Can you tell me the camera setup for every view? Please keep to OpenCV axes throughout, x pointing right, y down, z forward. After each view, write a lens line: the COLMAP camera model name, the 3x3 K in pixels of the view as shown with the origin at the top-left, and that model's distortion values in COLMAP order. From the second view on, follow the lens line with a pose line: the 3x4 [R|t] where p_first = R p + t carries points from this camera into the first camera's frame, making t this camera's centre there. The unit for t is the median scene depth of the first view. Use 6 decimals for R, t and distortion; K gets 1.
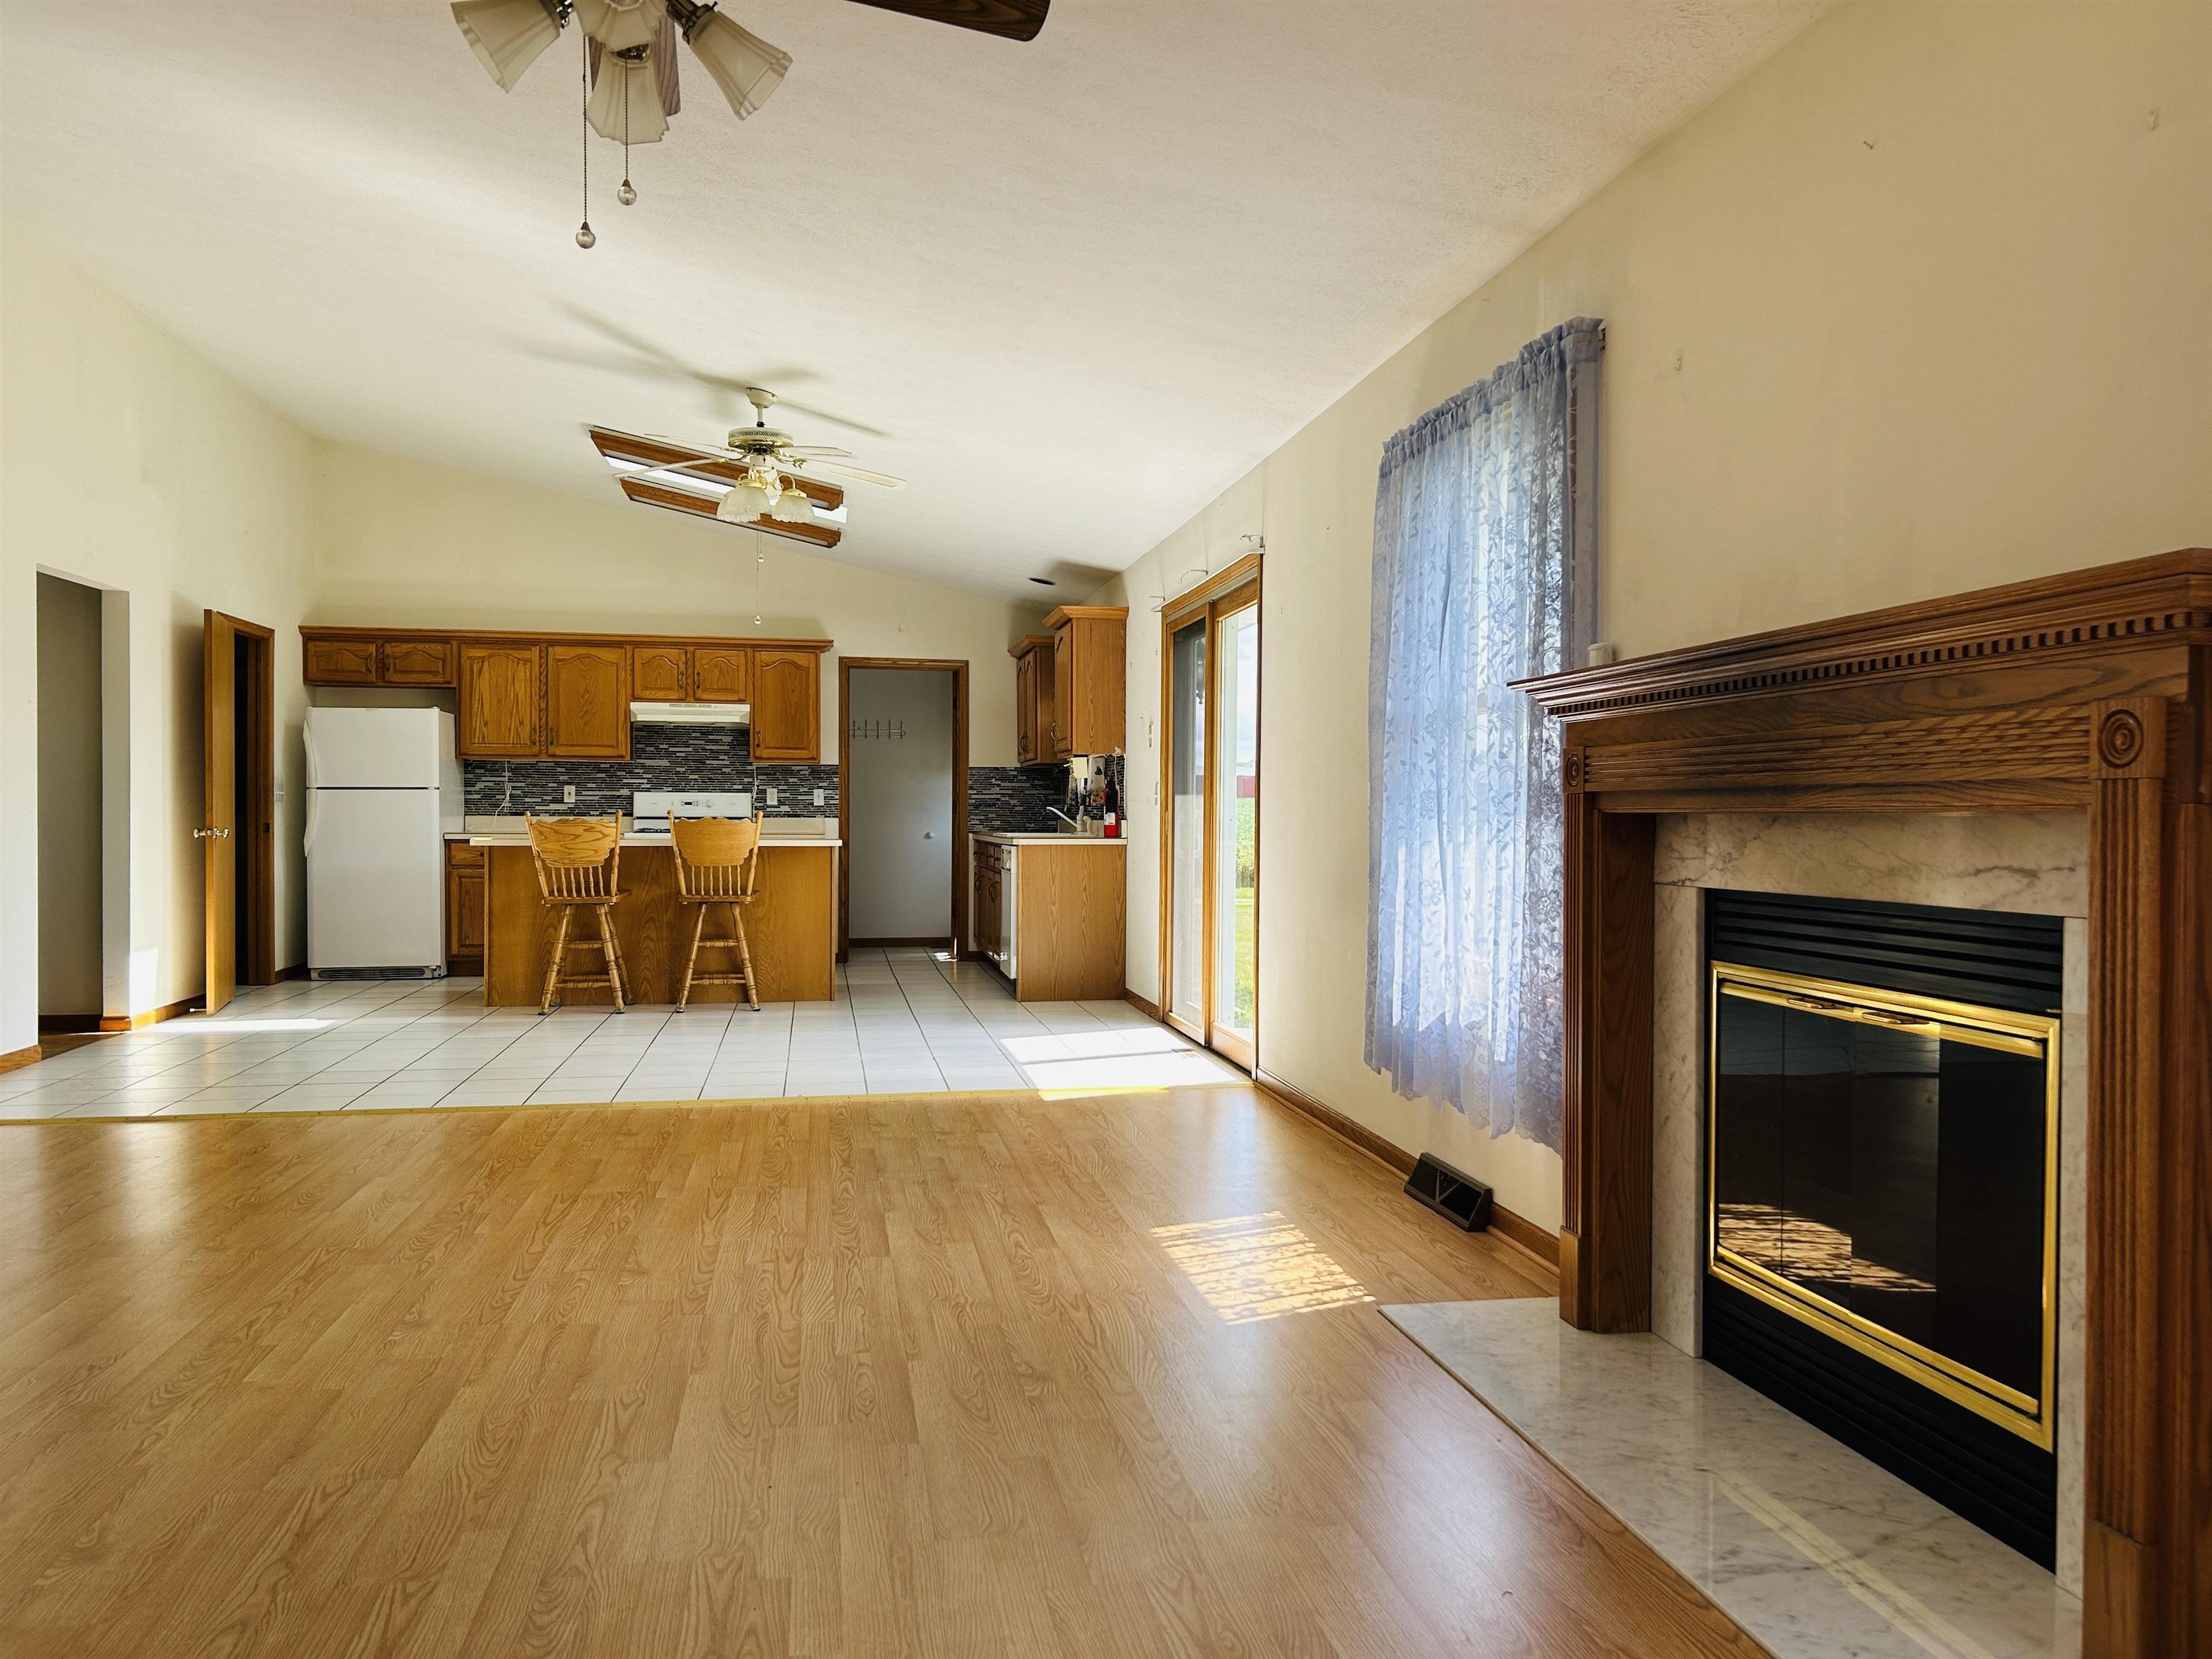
lens RADIAL K [[1670.3, 0, 1134.2], [0, 1670.3, 851.7], [0, 0, 1]] dist [0.046296, -0.046230]
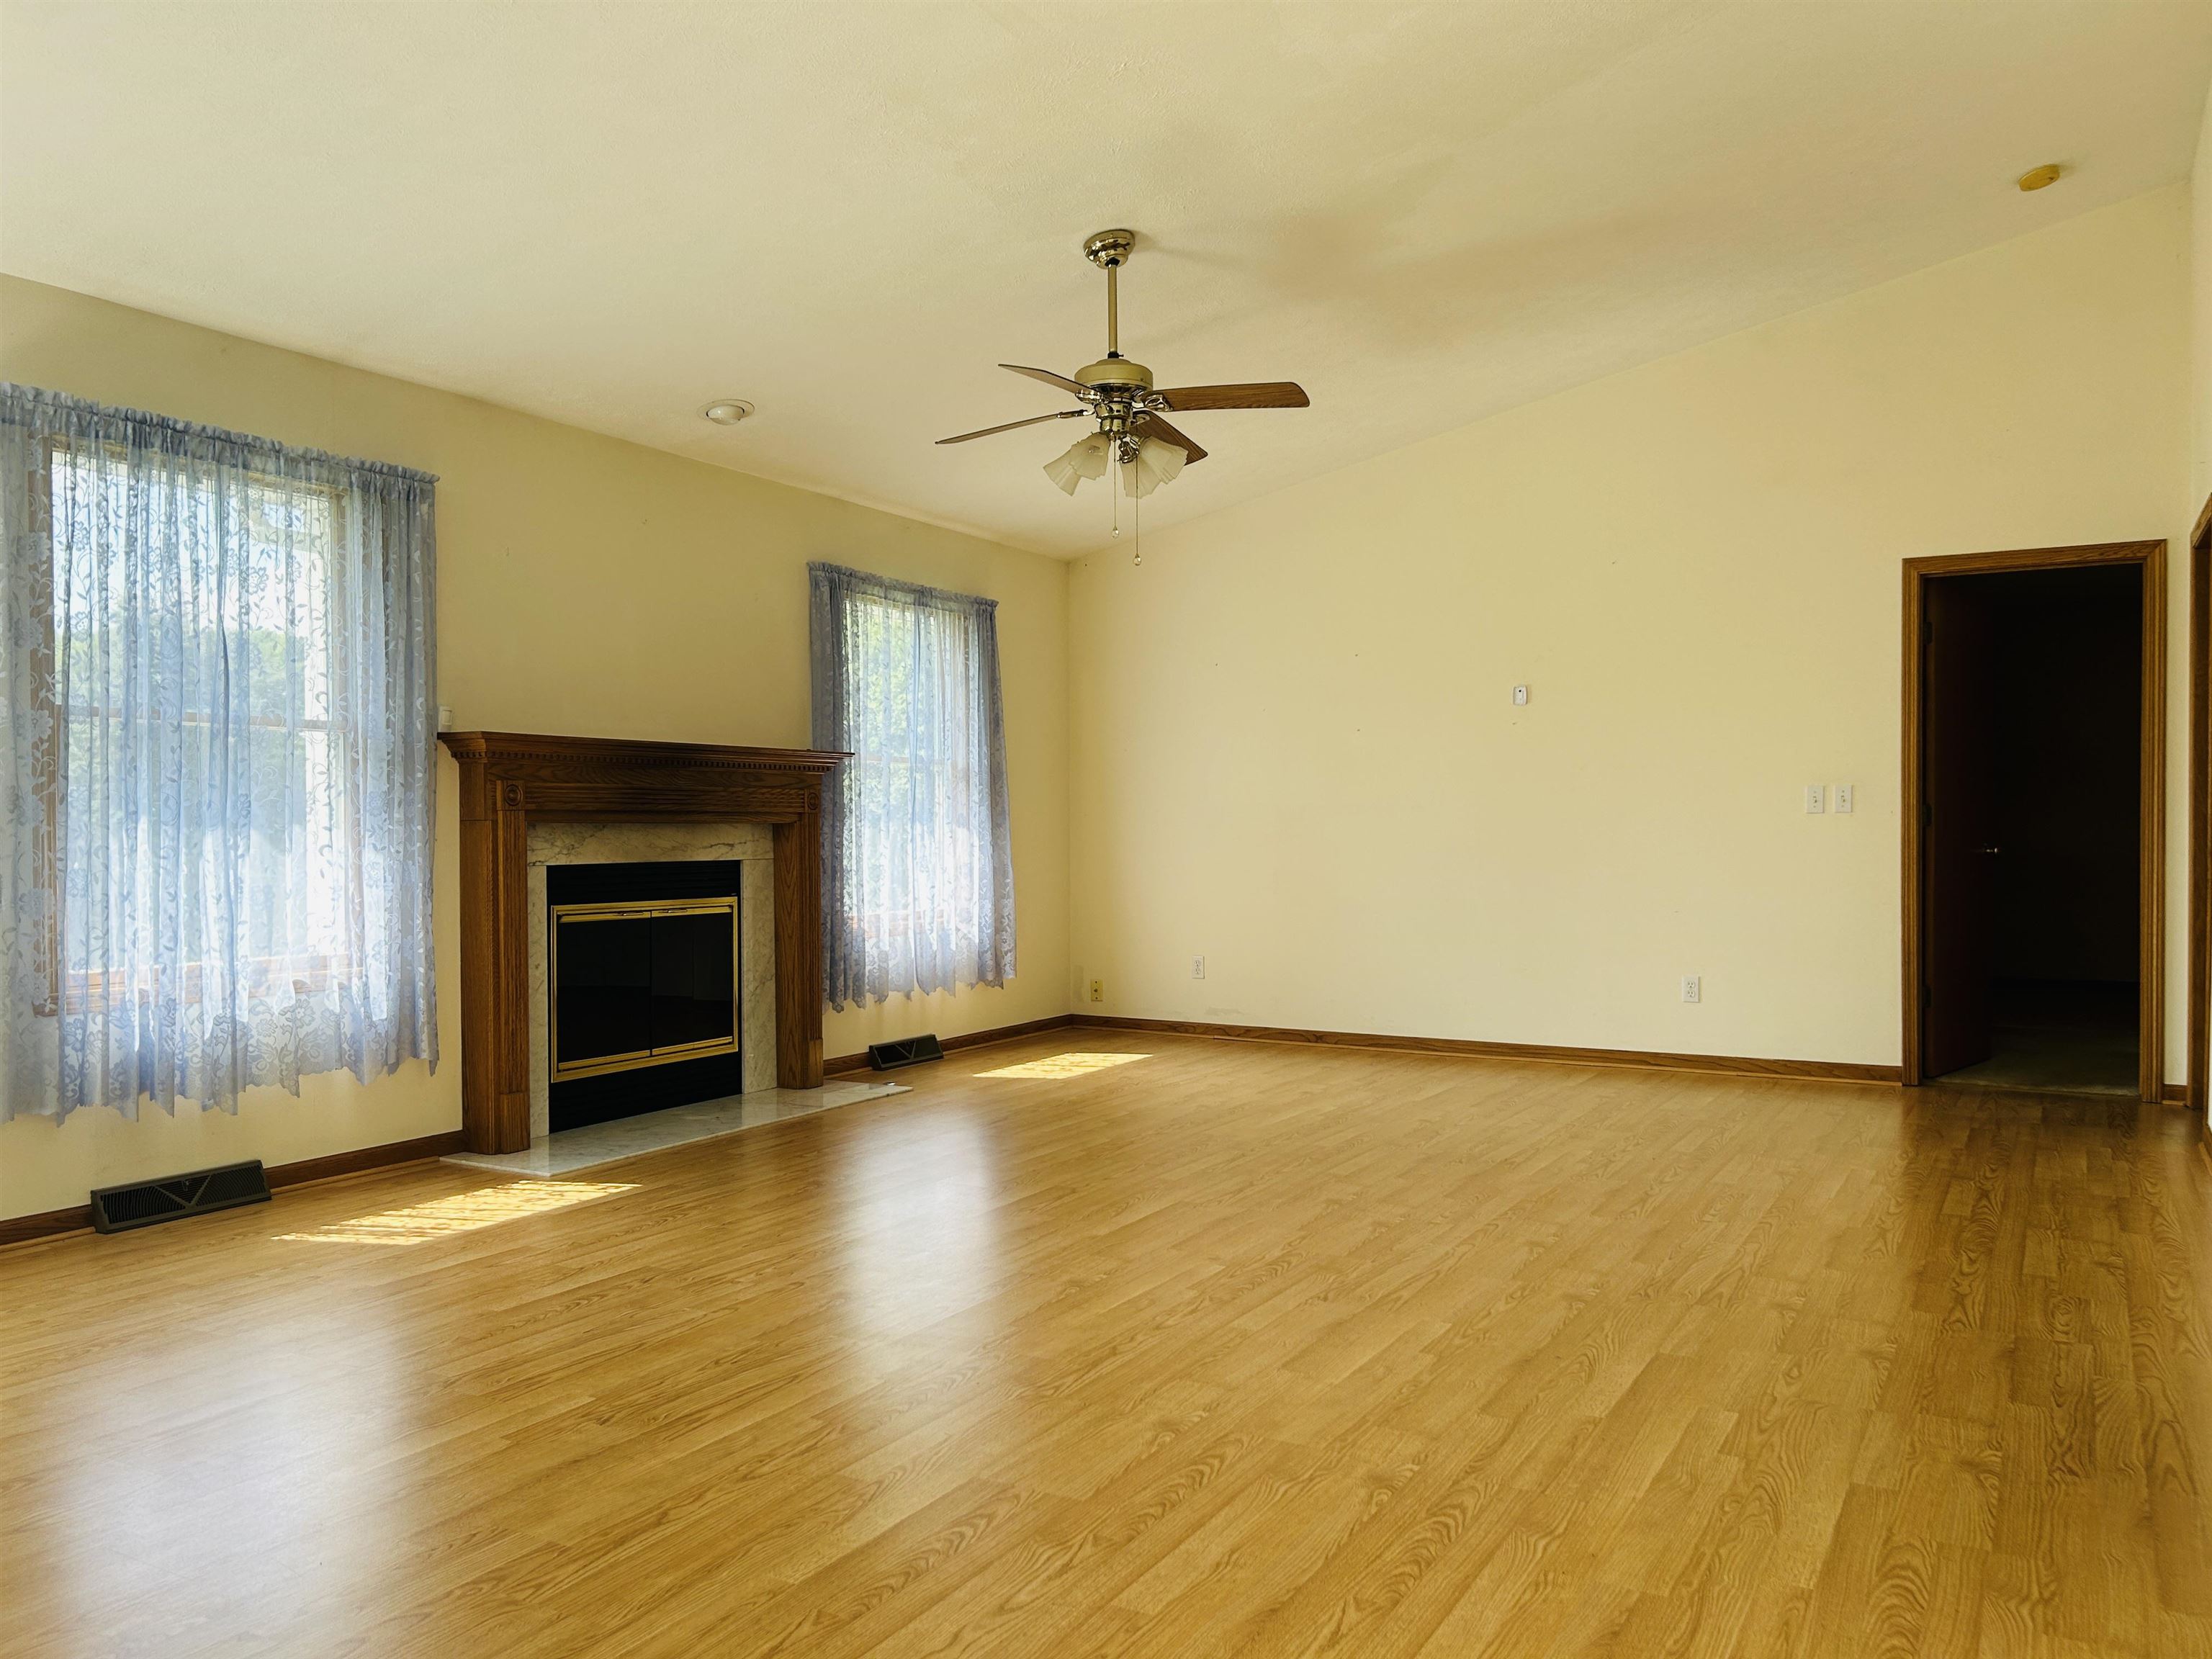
lens RADIAL K [[1670.3, 0, 1099.0], [0, 1670.3, 837.6], [0, 0, 1]] dist [0.046296, -0.046230]
pose [[-0.760007, -0.005066, 0.649895, -1.338777], [0.012651, 0.999665, 0.022586, -0.042723], [-0.649792, 0.025388, -0.759688, 2.114120]]
